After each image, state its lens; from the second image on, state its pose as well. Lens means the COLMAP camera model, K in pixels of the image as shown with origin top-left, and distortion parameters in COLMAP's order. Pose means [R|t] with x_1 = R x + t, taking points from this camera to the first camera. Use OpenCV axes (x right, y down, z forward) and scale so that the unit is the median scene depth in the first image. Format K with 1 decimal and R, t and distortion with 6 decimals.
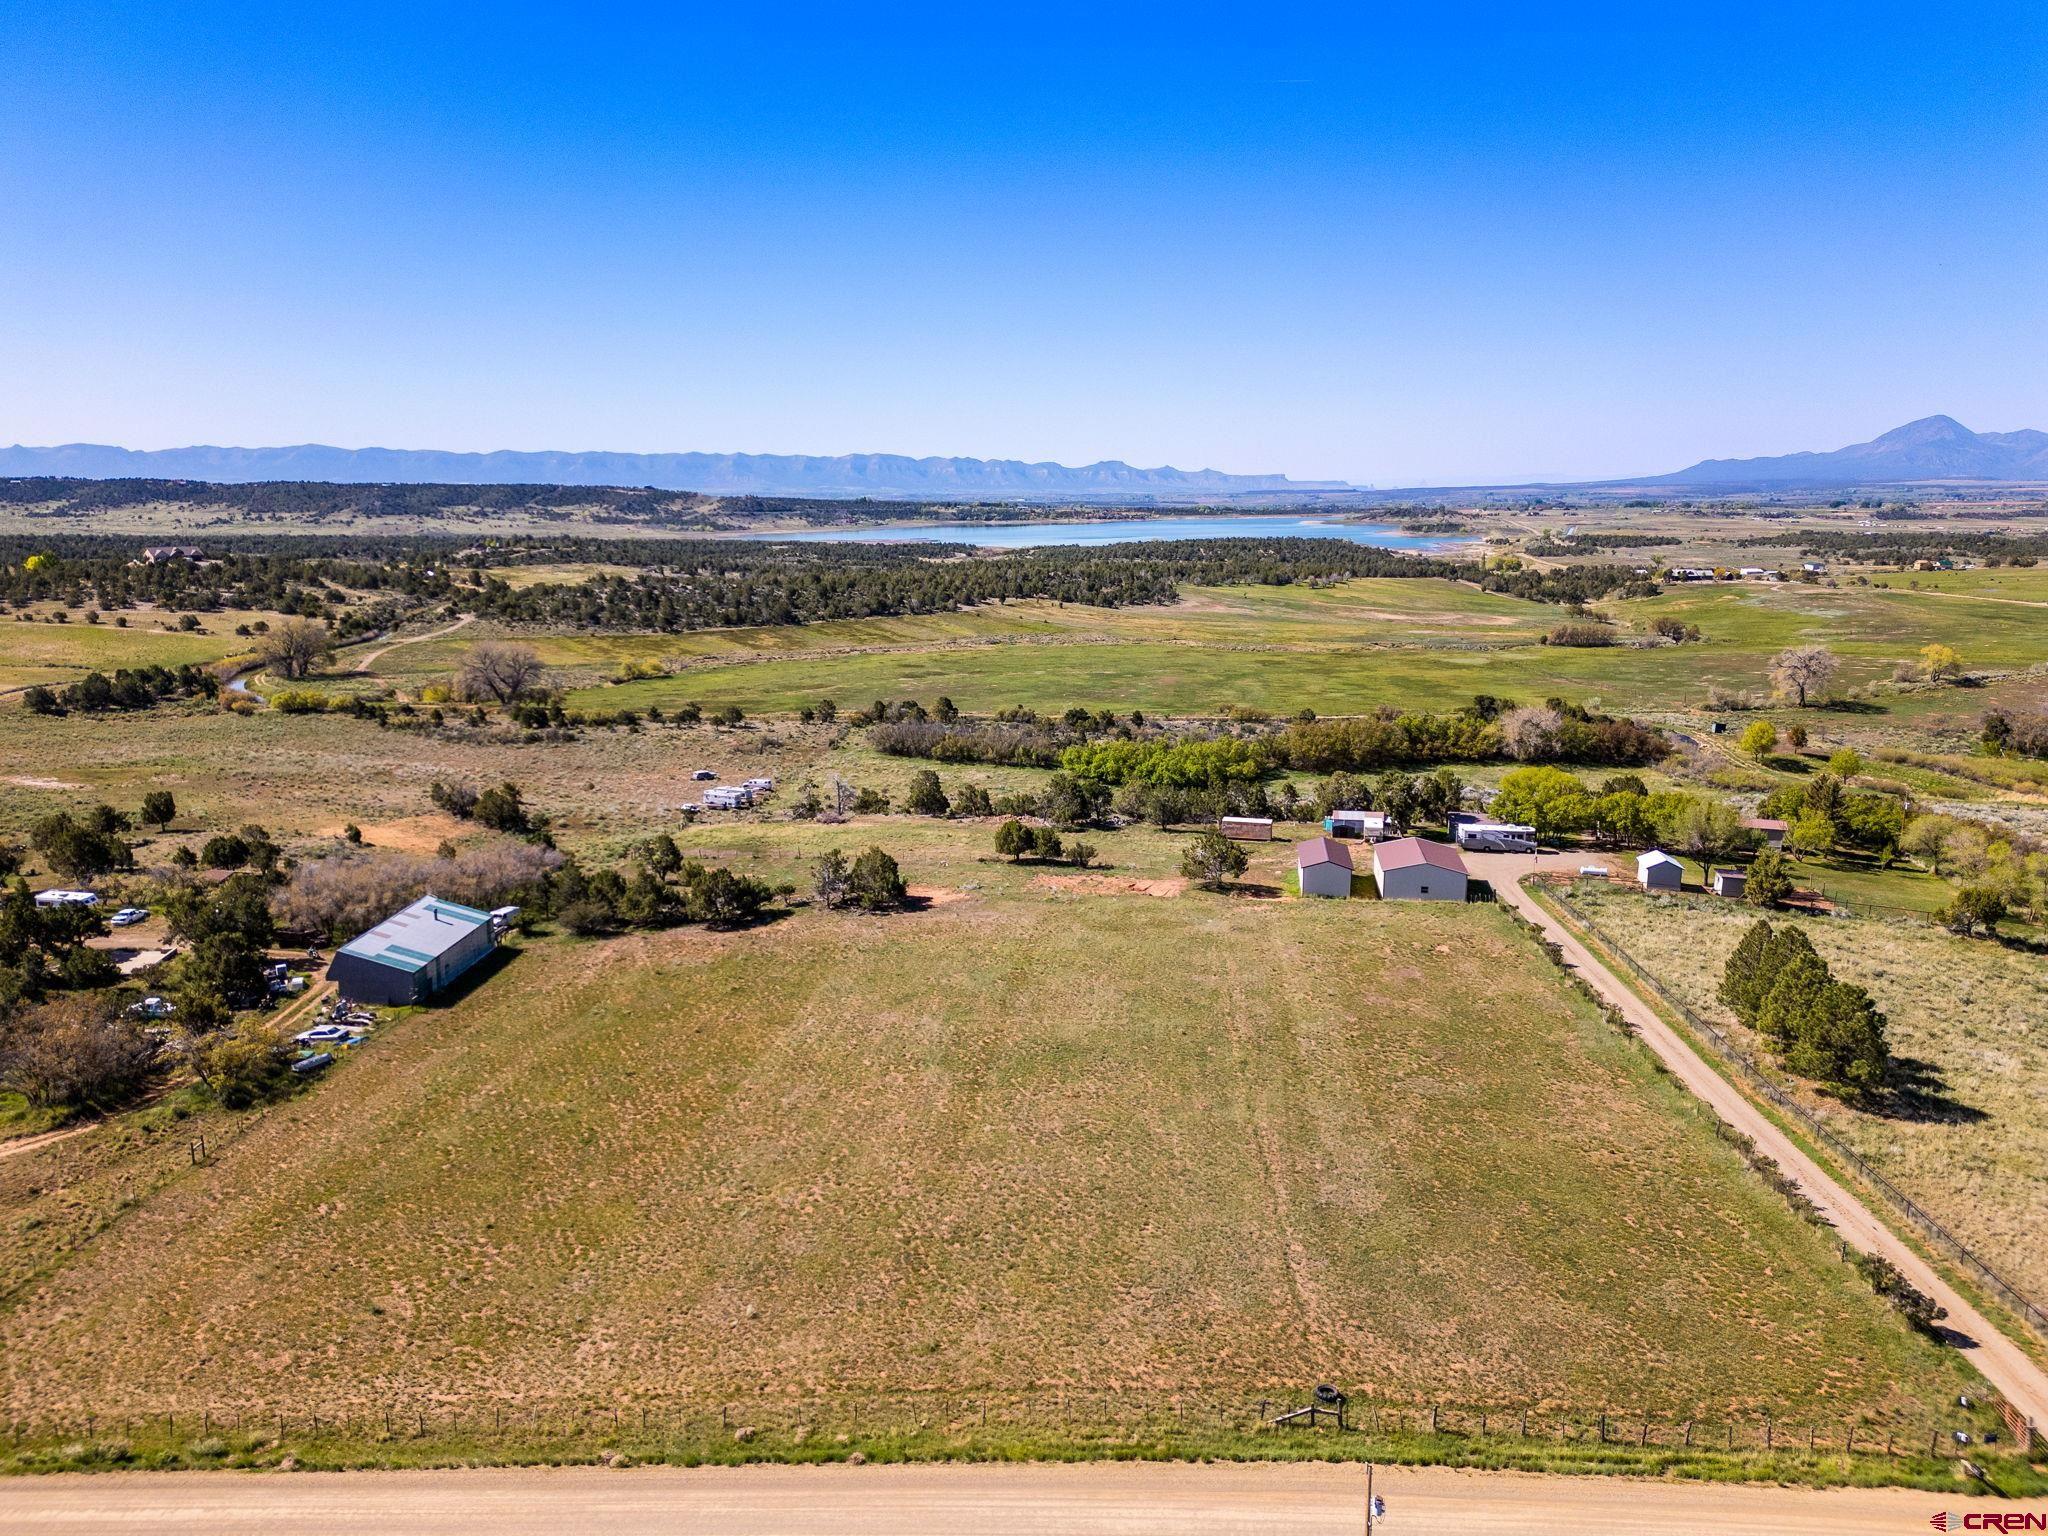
lens RADIAL K [[1450.6, 0, 1024.0], [0, 1450.6, 768.0], [0, 0, 1]] dist [0.089438, -0.093638]
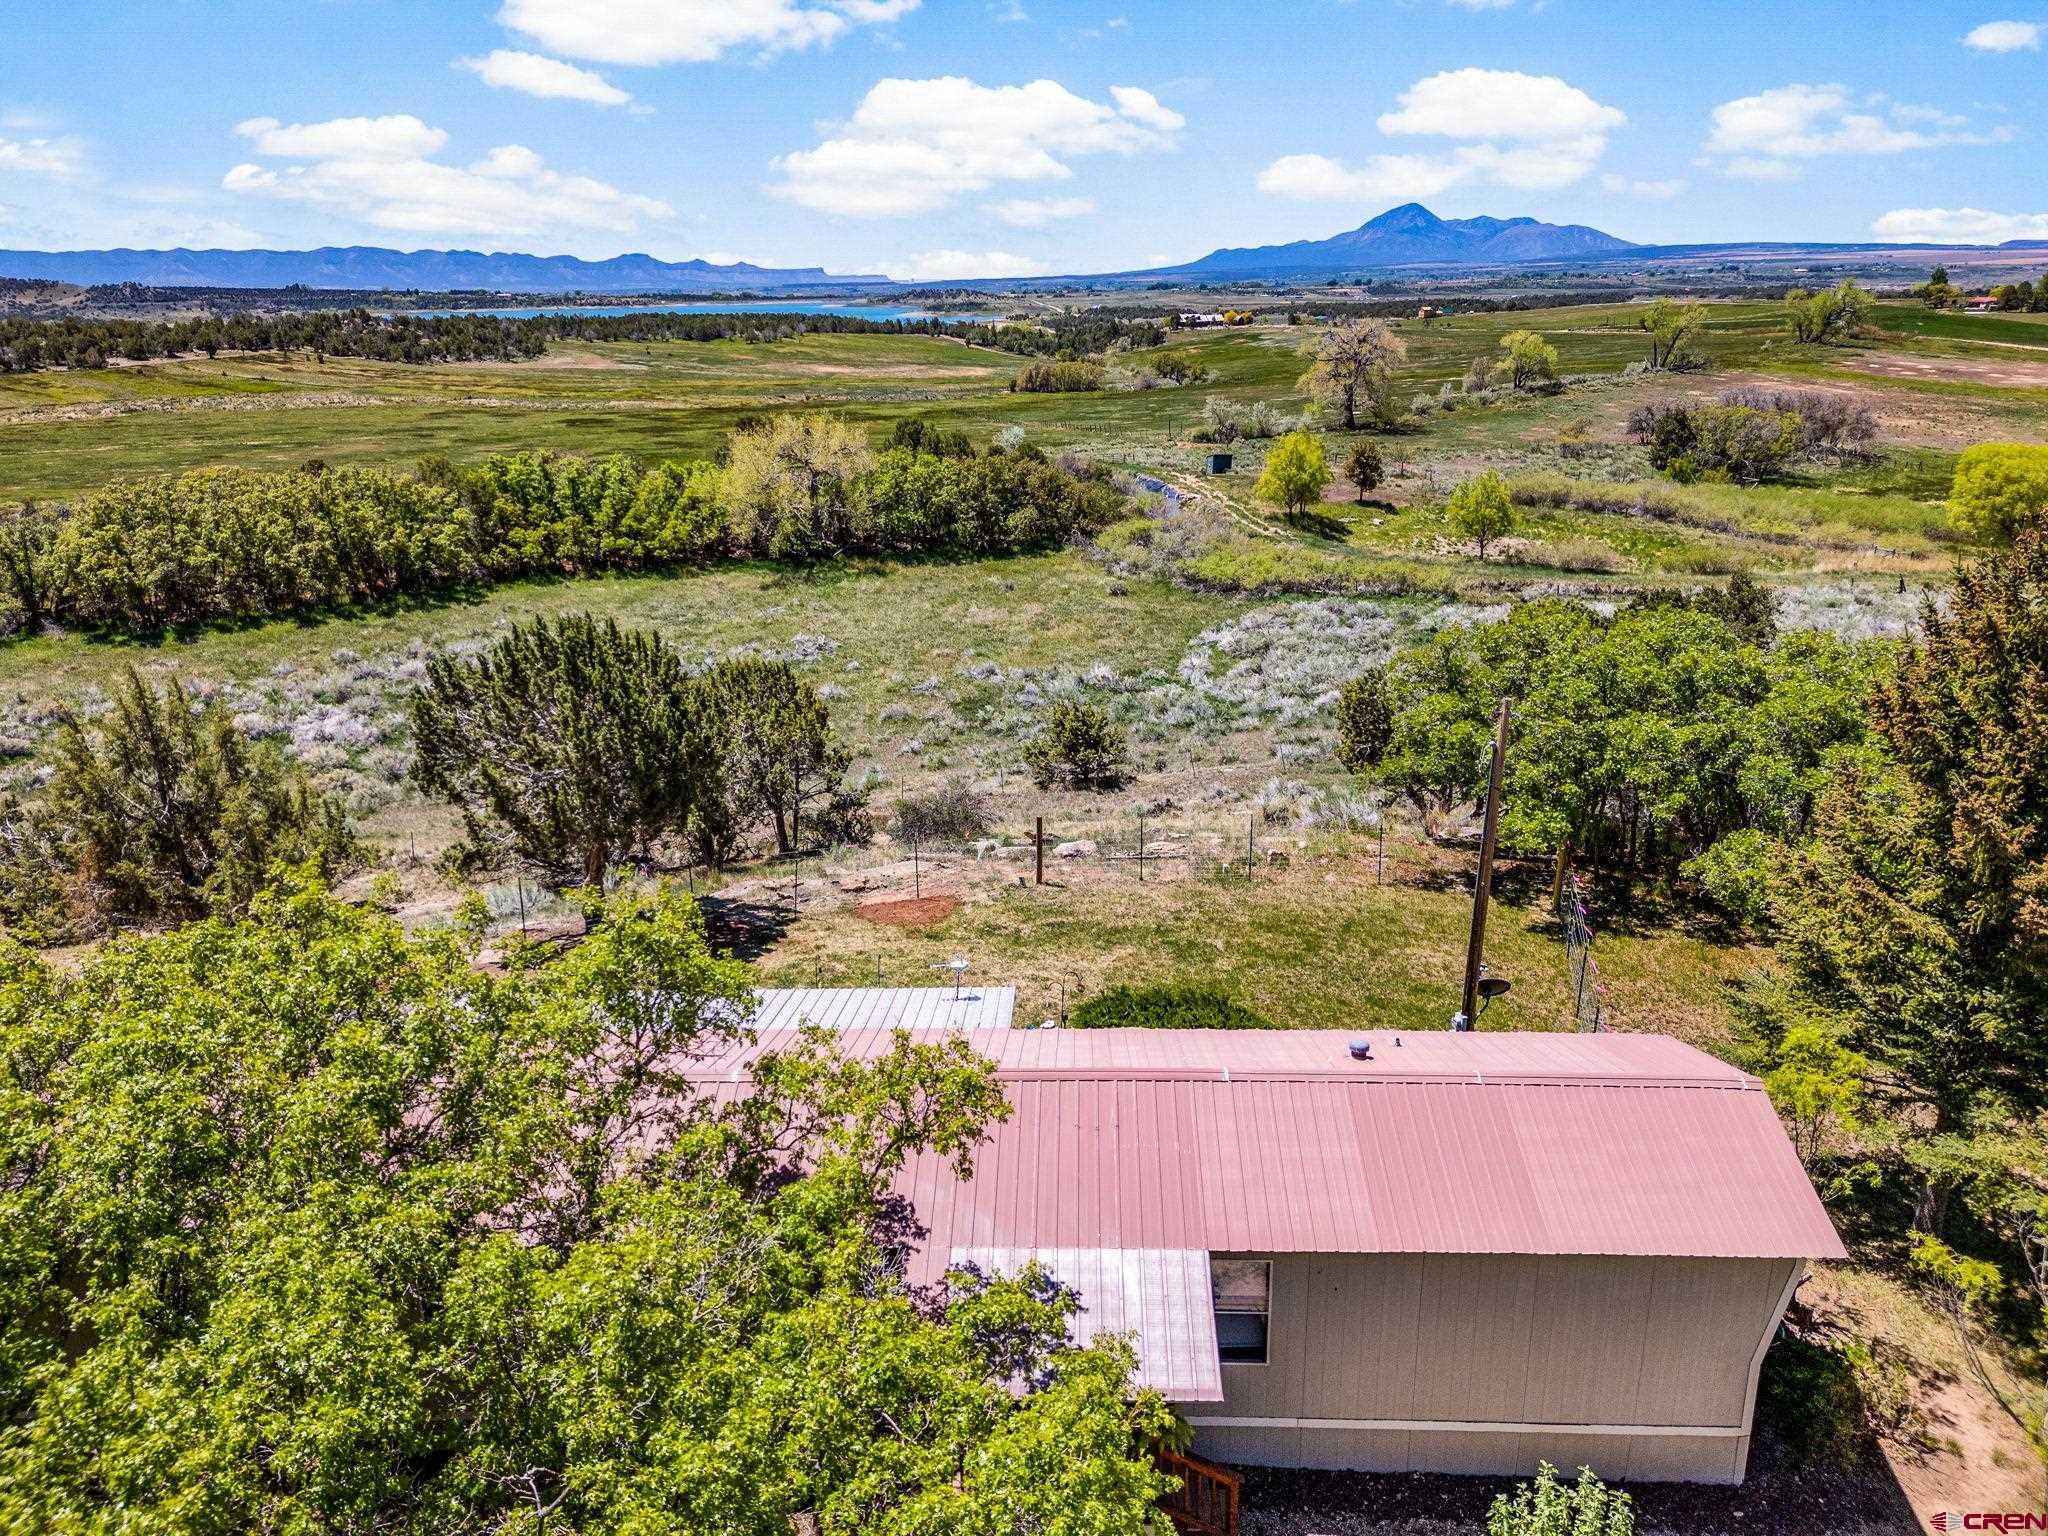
lens RADIAL K [[1450.6, 0, 1024.0], [0, 1450.6, 768.0], [0, 0, 1]] dist [0.089438, -0.093638]
pose [[0.955168, -0.110541, 0.274656, 0.204377], [0.074465, 0.987559, 0.138499, 0.001323], [-0.286549, -0.111837, 0.951516, 0.419266]]
